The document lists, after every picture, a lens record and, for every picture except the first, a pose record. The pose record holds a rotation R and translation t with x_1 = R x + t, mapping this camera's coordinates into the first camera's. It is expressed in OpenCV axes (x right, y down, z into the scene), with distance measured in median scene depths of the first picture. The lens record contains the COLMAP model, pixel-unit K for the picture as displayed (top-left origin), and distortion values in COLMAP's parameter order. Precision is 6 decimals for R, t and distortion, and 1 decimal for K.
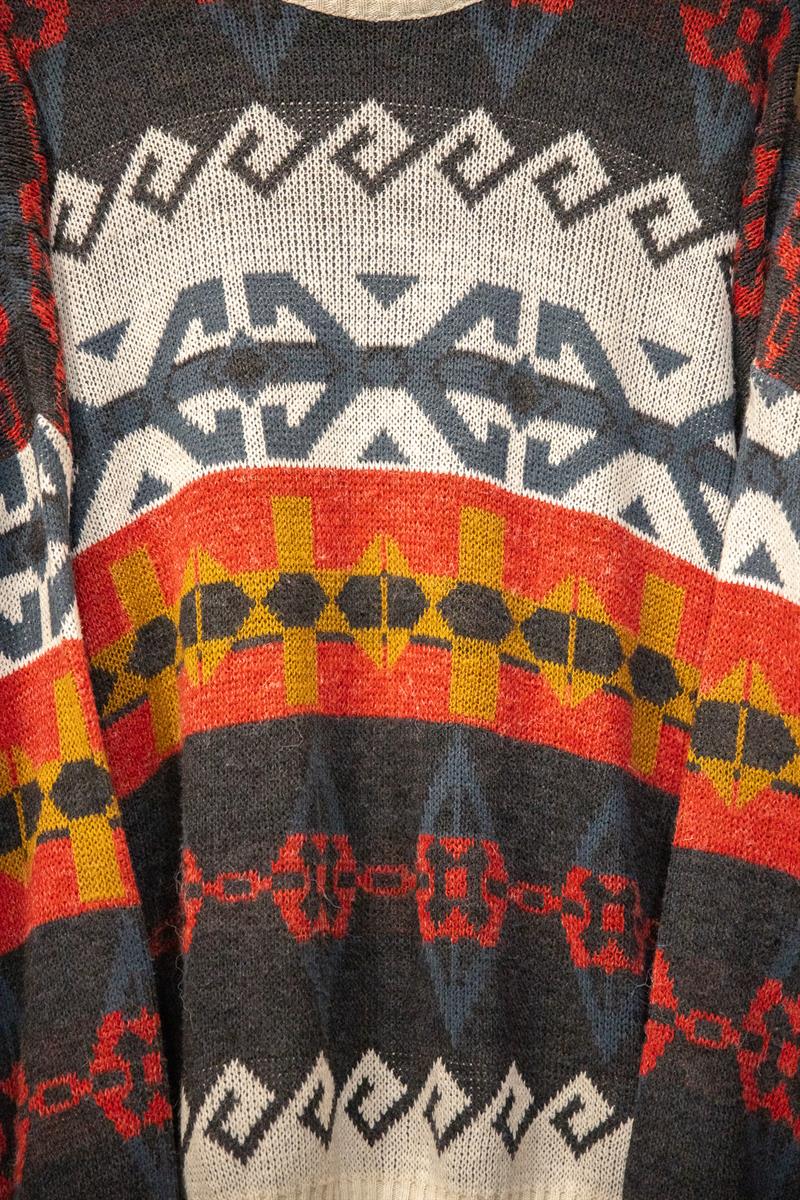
lens RADIAL K [[2131.7, 0, 405.2], [0, 2131.7, 605.6], [0, 0, 1]] dist [0.159537, 0.000000]
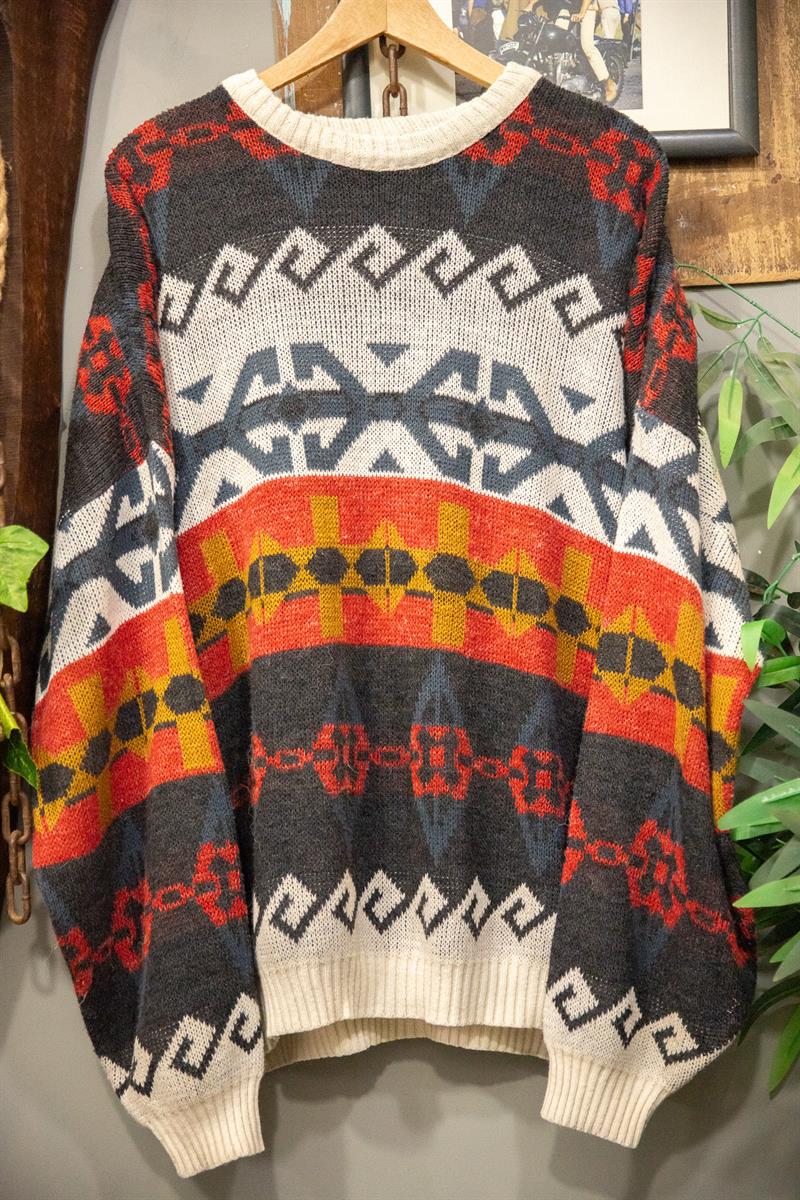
lens RADIAL K [[1808.8, 0, 406.3], [0, 1808.8, 607.3], [0, 0, 1]] dist [0.114021, 0.000000]
pose [[0.999983, -0.005816, 0.000482, 0.002377], [0.005804, 0.999754, 0.021405, -0.000615], [-0.000607, -0.021402, 0.999771, -0.246769]]
